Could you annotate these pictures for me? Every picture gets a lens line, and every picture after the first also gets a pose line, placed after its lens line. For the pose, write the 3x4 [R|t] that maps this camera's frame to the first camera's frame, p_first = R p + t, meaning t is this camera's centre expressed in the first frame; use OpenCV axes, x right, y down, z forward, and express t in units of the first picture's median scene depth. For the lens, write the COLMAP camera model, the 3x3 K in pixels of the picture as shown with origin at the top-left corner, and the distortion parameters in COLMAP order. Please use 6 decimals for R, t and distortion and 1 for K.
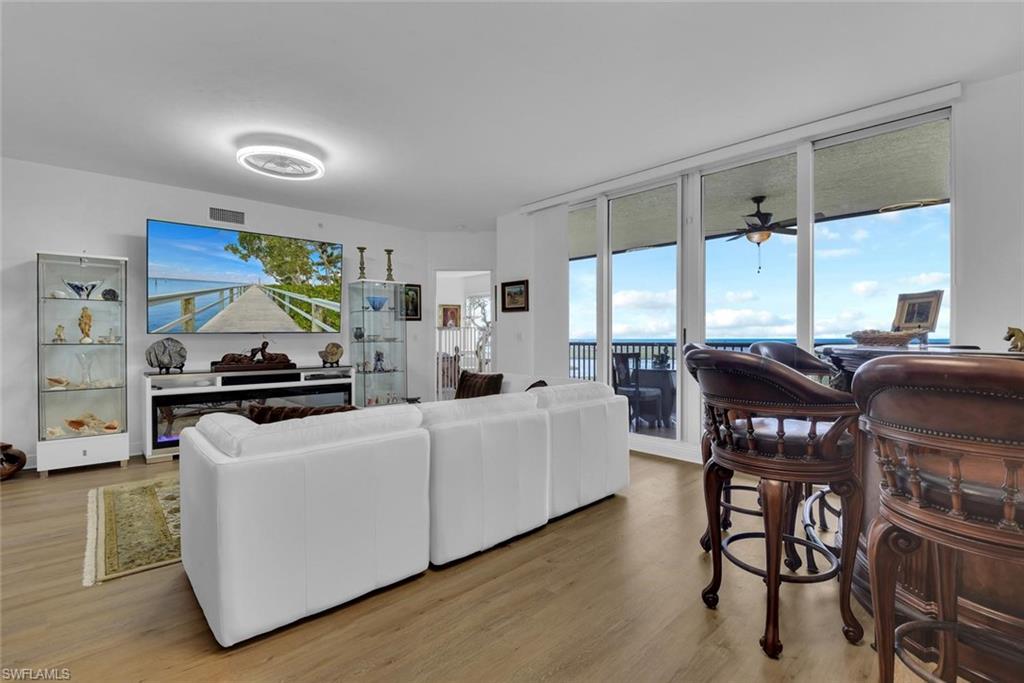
lens RADIAL K [[484.9, 0, 537.1], [0, 484.9, 338.7], [0, 0, 1]] dist [-0.004080, -0.001311]
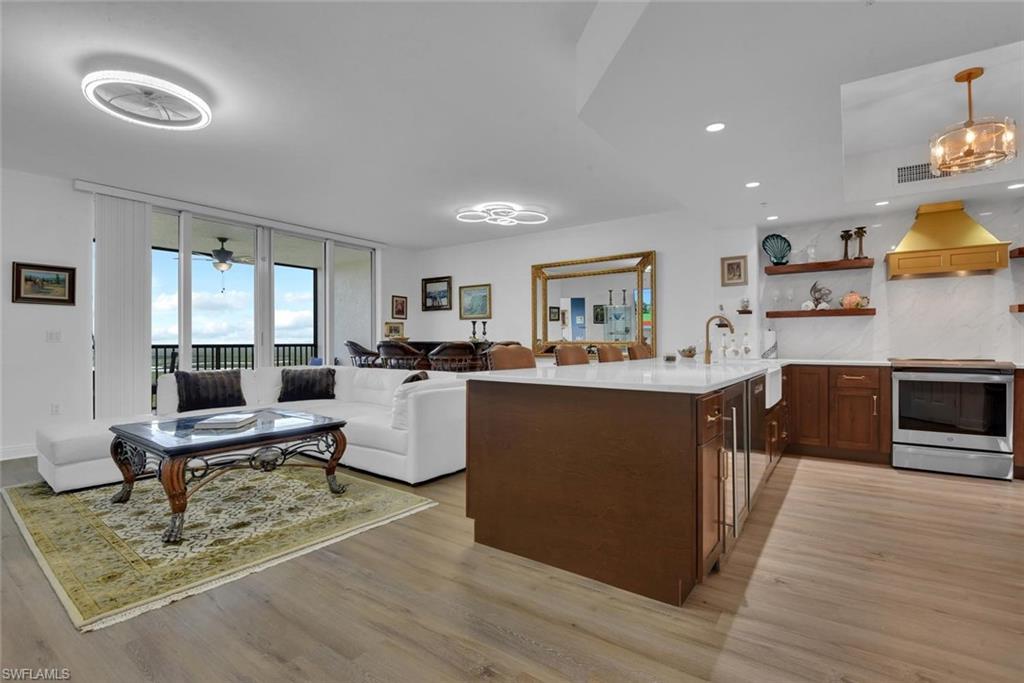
lens RADIAL K [[468.8, 0, 512.0], [0, 468.8, 341.5], [0, 0, 1]] dist [0.003083, -0.013369]
pose [[-0.177399, 0.004214, 0.984130, -1.053997], [0.007726, 0.999966, -0.002889, 0.013666], [-0.984109, 0.007091, -0.177425, 0.464606]]
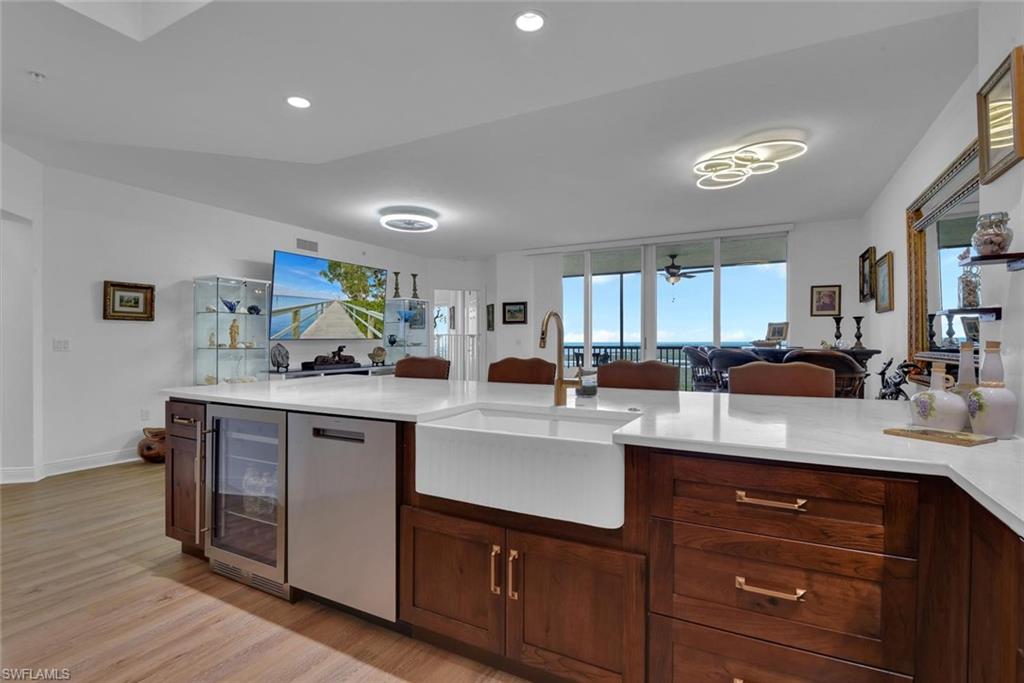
lens RADIAL K [[484.9, 0, 537.1], [0, 484.9, 338.7], [0, 0, 1]] dist [-0.004080, -0.001311]
pose [[0.948325, 0.002010, 0.317295, -0.493272], [0.000396, 0.999972, -0.007517, -0.004241], [-0.317301, 0.007254, 0.948297, -0.384968]]
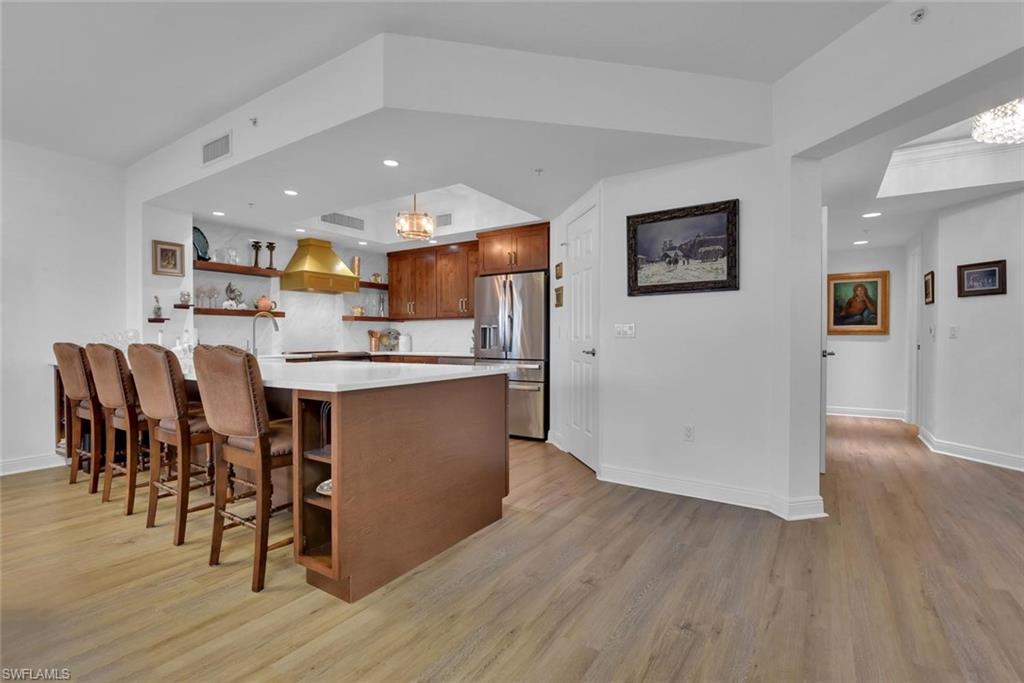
lens RADIAL K [[455.5, 0, 527.2], [0, 455.5, 340.0], [0, 0, 1]] dist [-0.000187, -0.028101]
pose [[-0.970036, 0.002764, -0.242945, -0.592048], [-0.000036, 0.999934, 0.011517, 0.006419], [0.242961, 0.011181, -0.969972, 0.803220]]
